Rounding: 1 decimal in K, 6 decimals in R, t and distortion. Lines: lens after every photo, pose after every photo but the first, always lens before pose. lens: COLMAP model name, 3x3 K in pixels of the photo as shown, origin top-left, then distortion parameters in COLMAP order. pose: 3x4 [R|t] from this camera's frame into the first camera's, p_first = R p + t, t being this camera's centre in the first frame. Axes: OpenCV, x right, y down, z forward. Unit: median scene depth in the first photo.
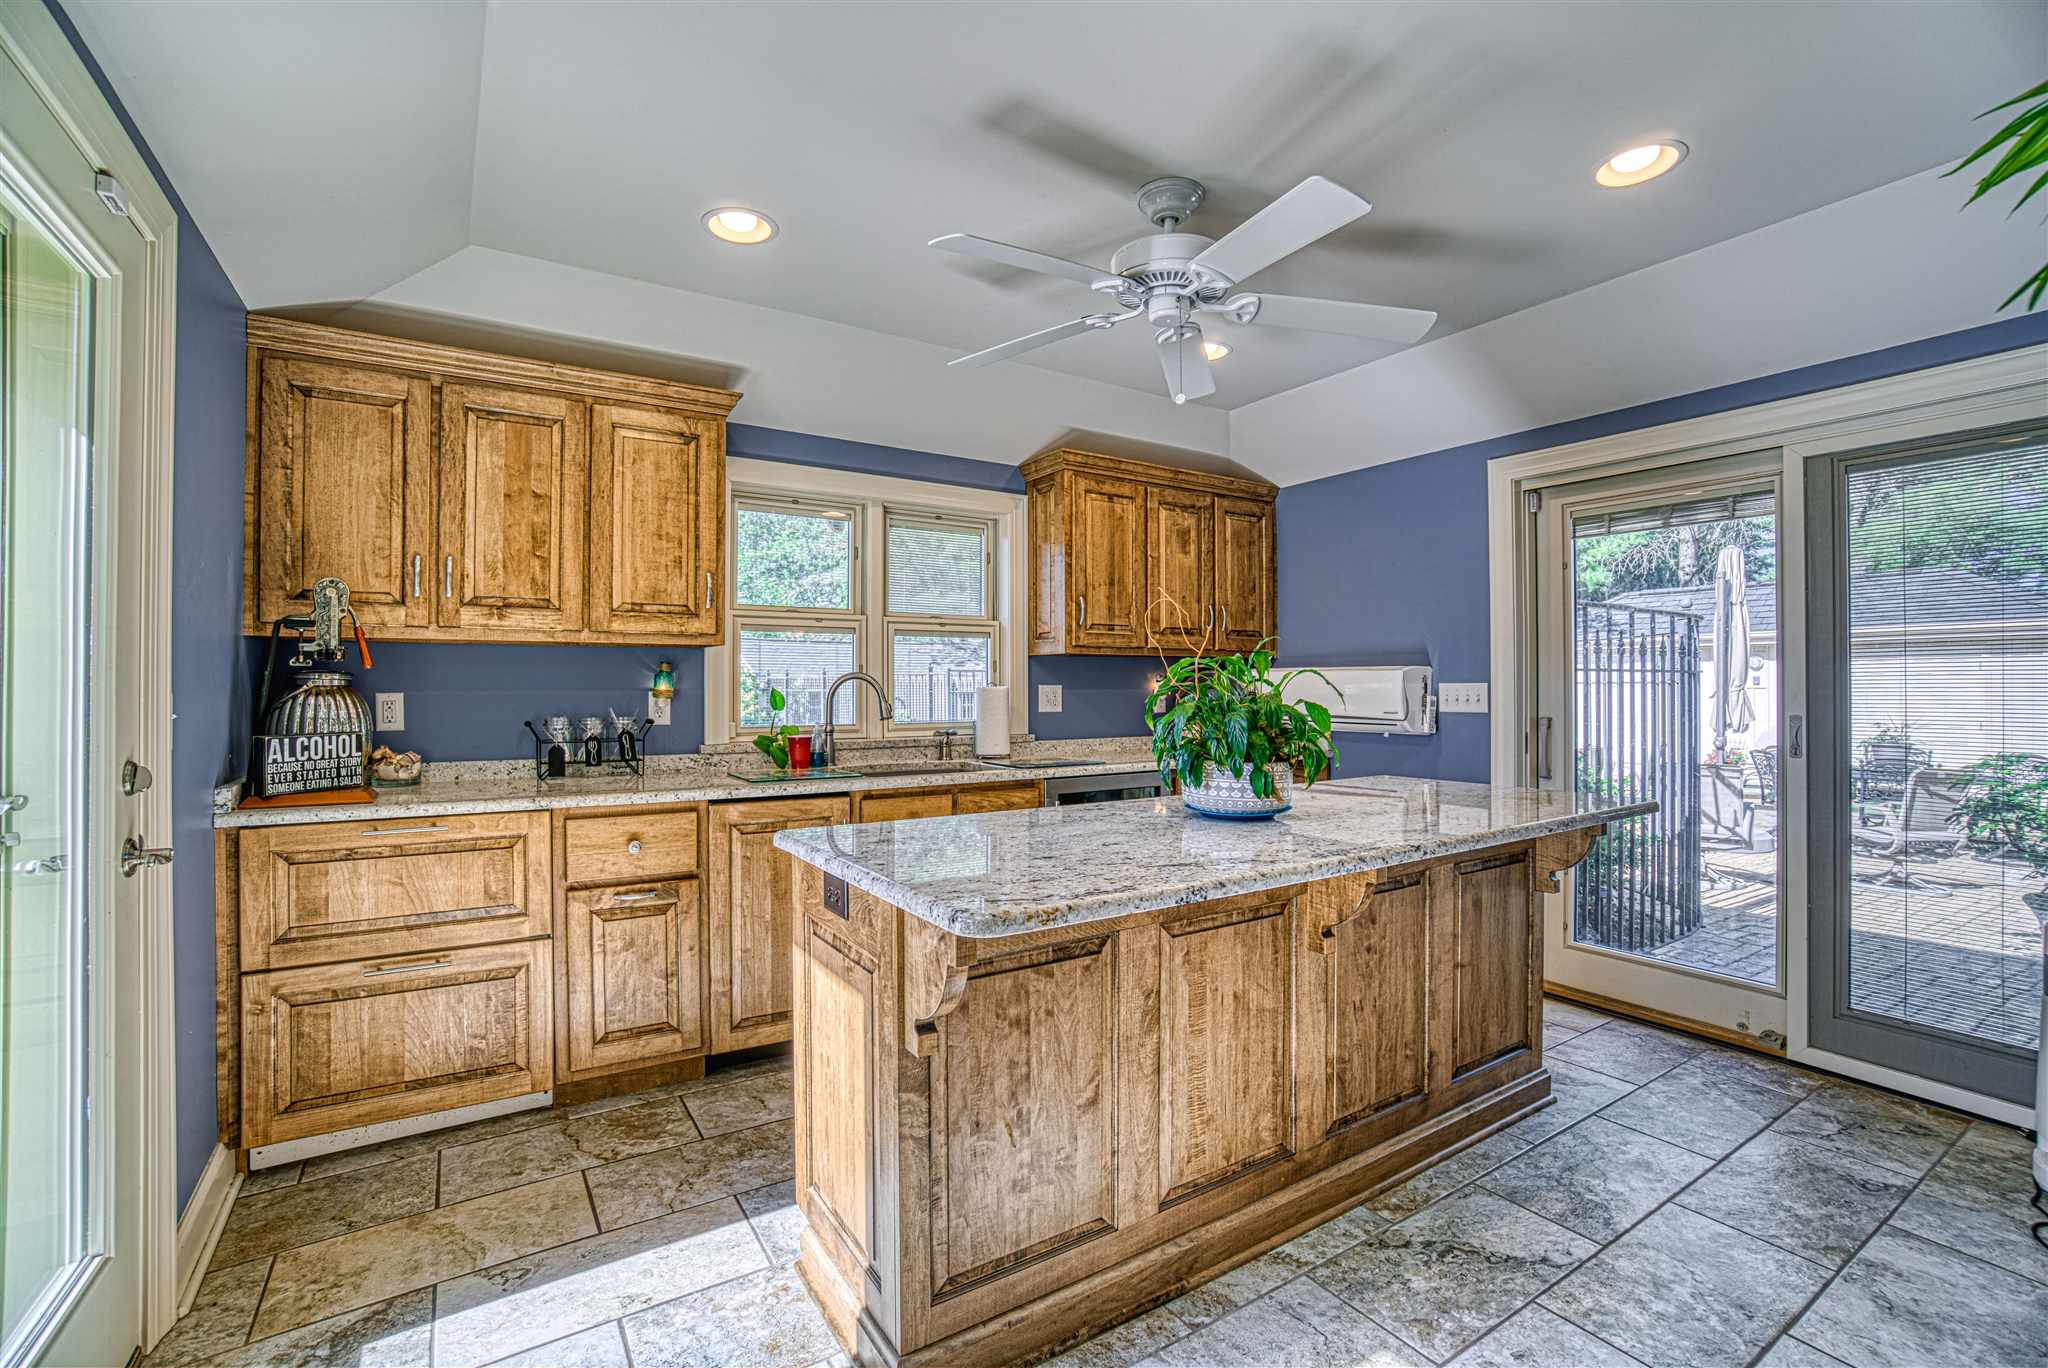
lens RADIAL K [[886.5, 0, 1022.9], [0, 886.5, 682.0], [0, 0, 1]] dist [-0.043137, 0.011351]
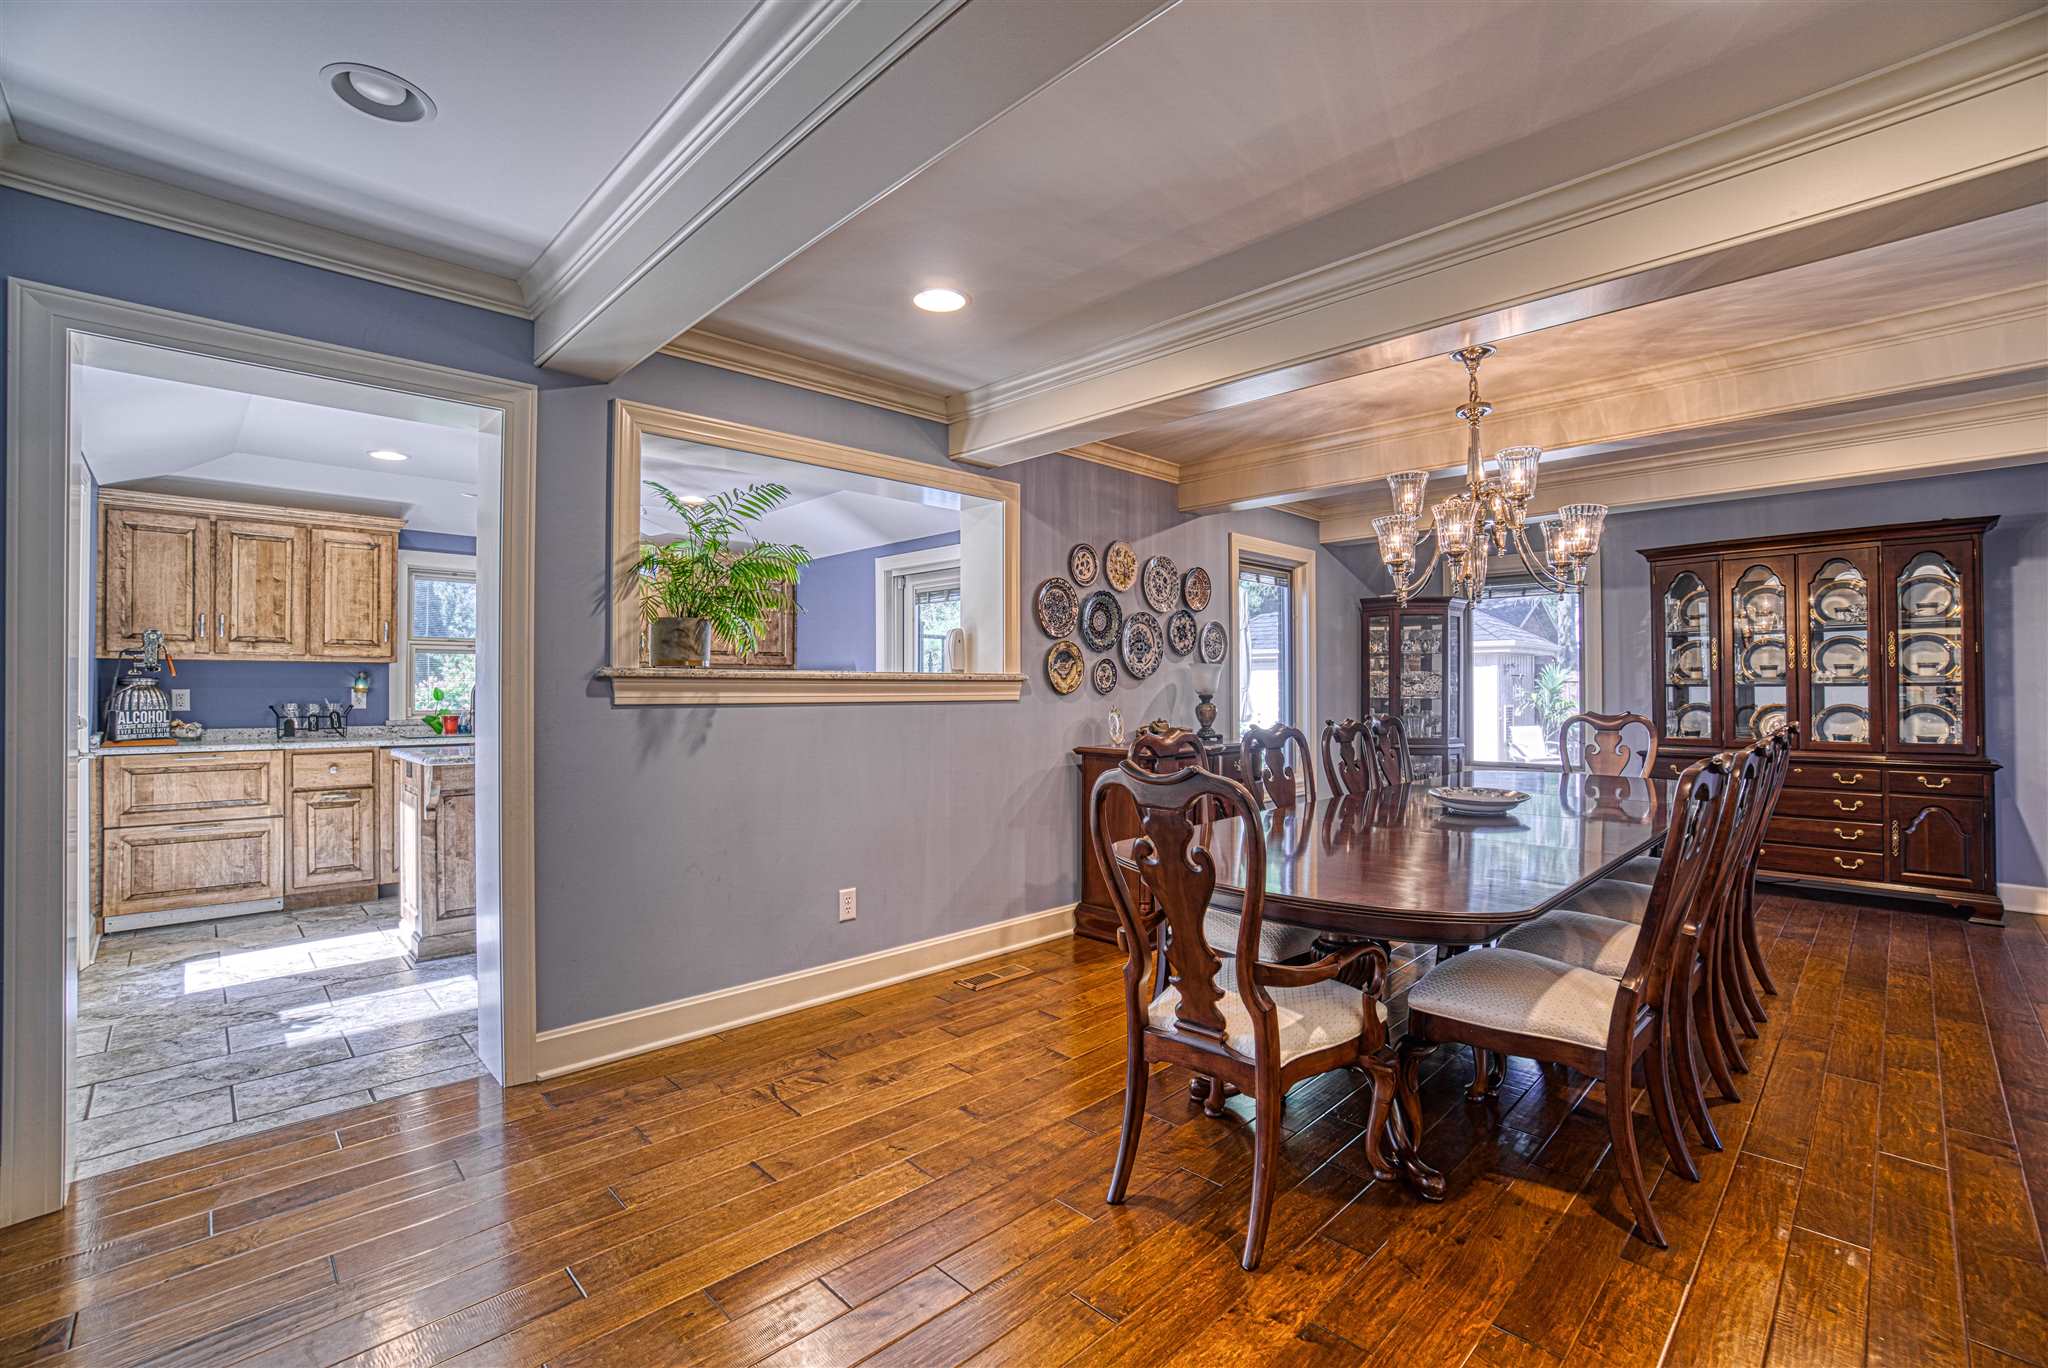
lens RADIAL K [[886.5, 0, 1036.8], [0, 886.5, 682.4], [0, 0, 1]] dist [-0.043137, 0.011351]
pose [[0.979432, 0.000579, 0.201776, 0.667996], [0.000210, 0.999992, -0.003886, 0.005977], [-0.201777, 0.003848, 0.979424, -1.137986]]
